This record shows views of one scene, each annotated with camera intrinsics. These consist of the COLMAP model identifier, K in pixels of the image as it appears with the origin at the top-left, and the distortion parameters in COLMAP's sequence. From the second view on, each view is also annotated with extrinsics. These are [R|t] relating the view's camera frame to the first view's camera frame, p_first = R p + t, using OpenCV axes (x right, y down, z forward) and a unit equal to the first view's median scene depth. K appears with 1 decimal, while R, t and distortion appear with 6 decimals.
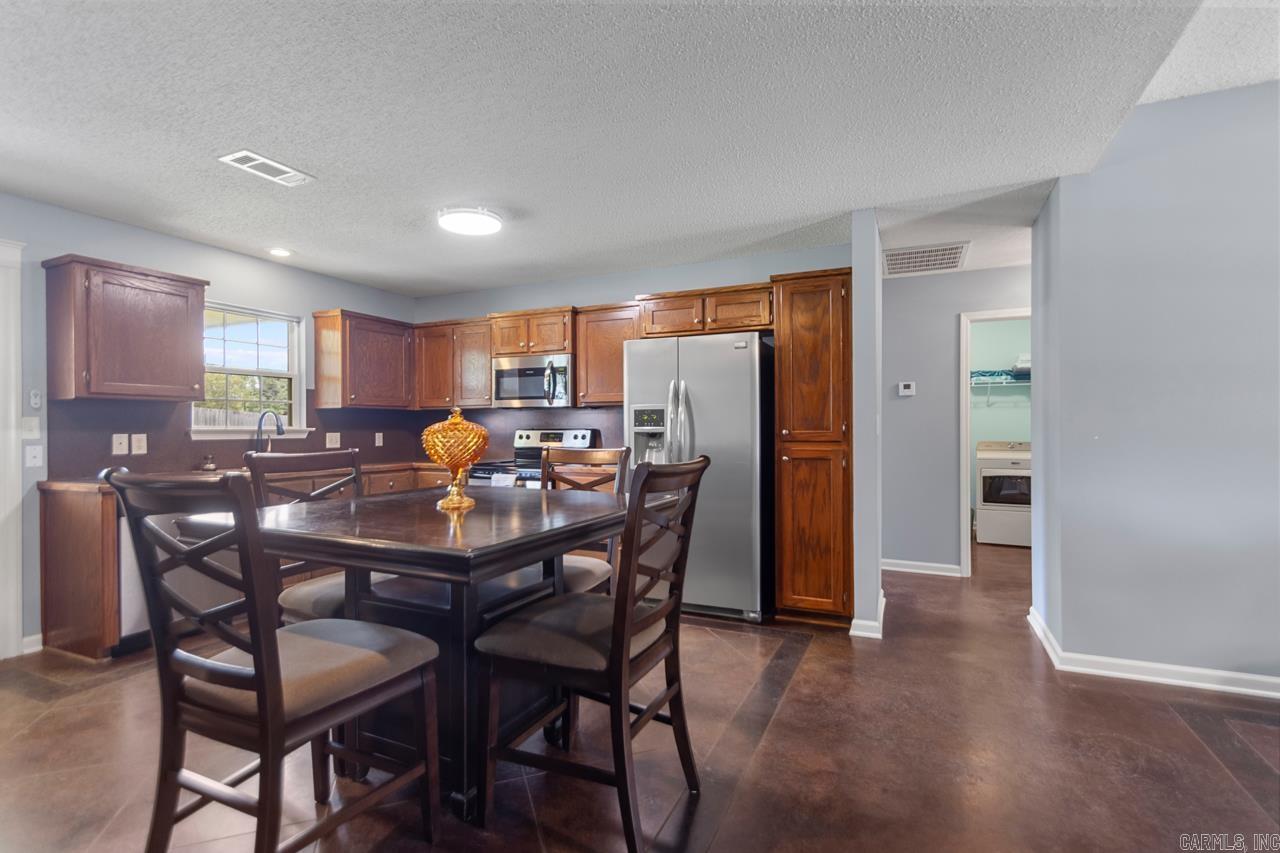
lens RADIAL K [[607.0, 0, 637.2], [0, 607.0, 429.4], [0, 0, 1]] dist [0.016777, -0.021673]
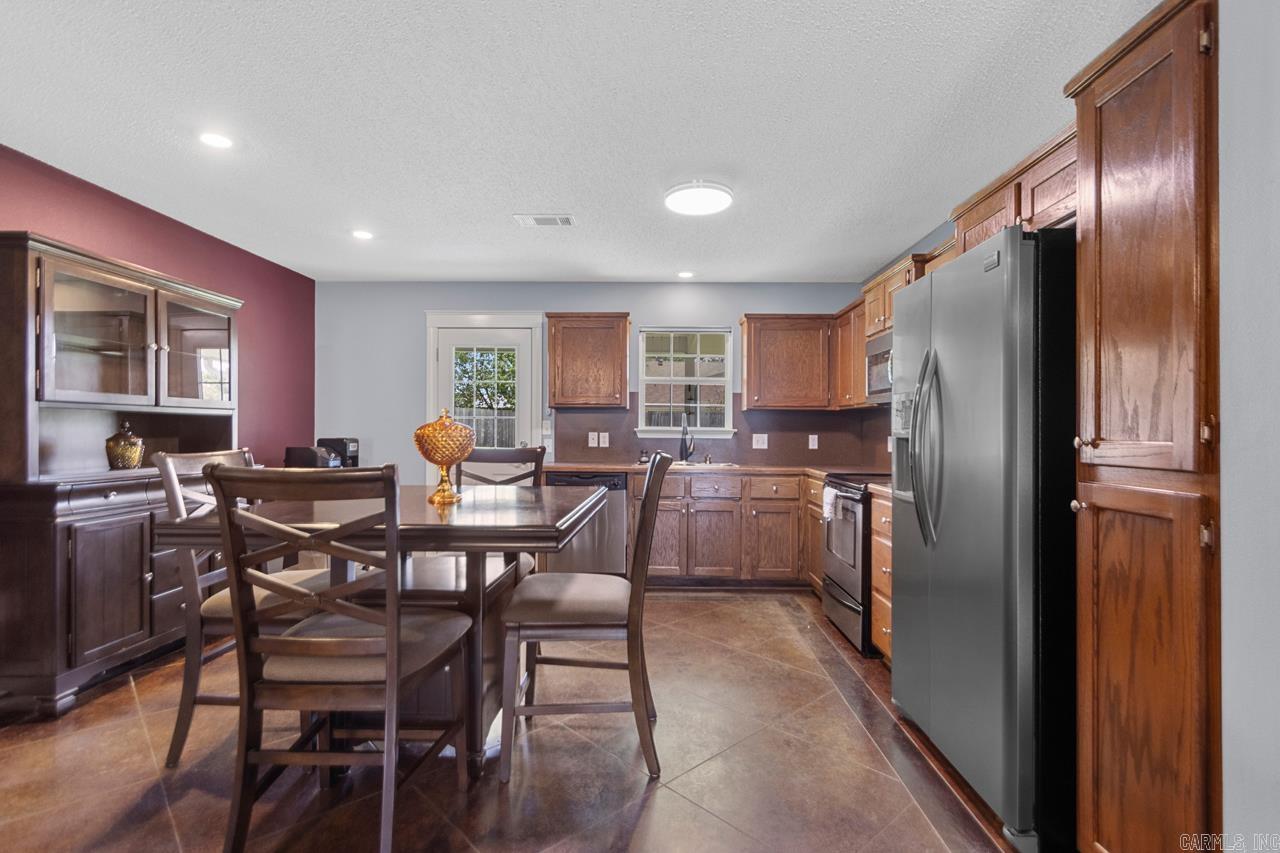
lens RADIAL K [[613.4, 0, 640.0], [0, 613.4, 426.5], [0, 0, 1]] dist [0.001248, -0.000038]
pose [[0.400812, 0.000949, -0.916160, 0.461362], [-0.009993, 0.999945, -0.003335, -0.001973], [0.916106, 0.010492, 0.400800, 0.497605]]
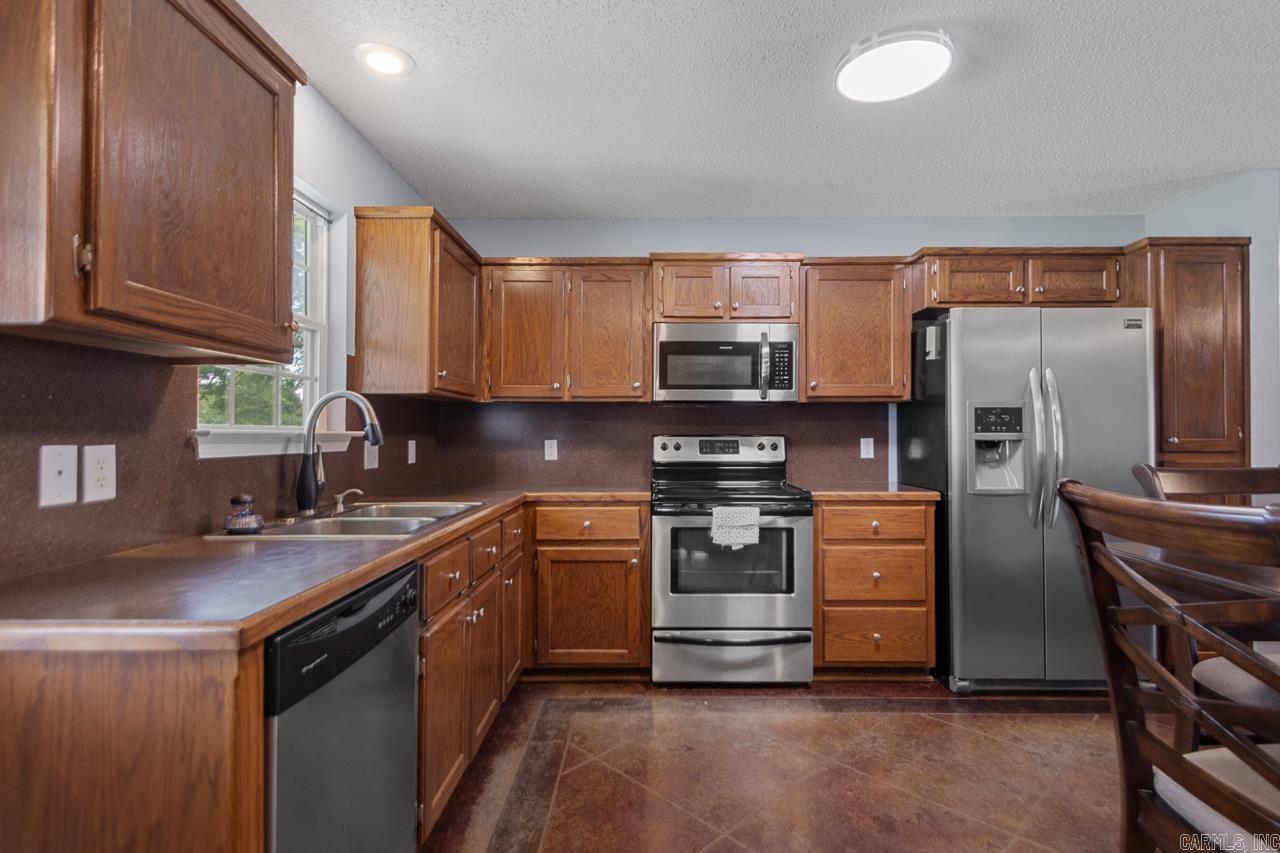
lens RADIAL K [[632.8, 0, 618.1], [0, 632.8, 427.4], [0, 0, 1]] dist [0.001152, 0.000114]
pose [[0.908474, 0.008399, 0.417856, -0.669634], [-0.003123, 0.999907, -0.013308, 0.001087], [-0.417929, 0.010785, 0.908416, 0.511091]]
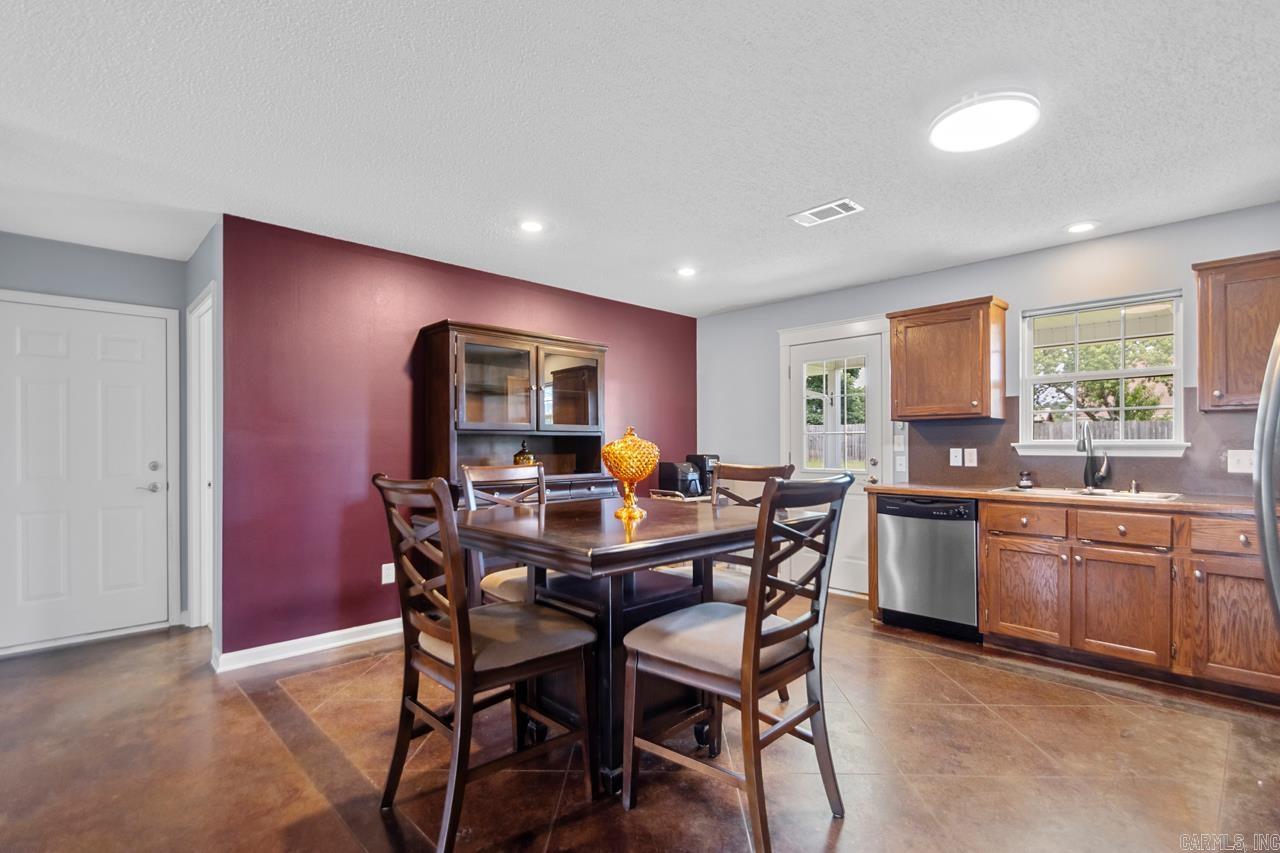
lens RADIAL K [[583.5, 0, 642.3], [0, 583.5, 444.7], [0, 0, 1]] dist [0.000522, -0.000722]
pose [[-0.354660, 0.003362, -0.934989, 0.382010], [0.001596, 0.999994, 0.002990, -0.003645], [0.934994, -0.000432, -0.354664, 0.782534]]
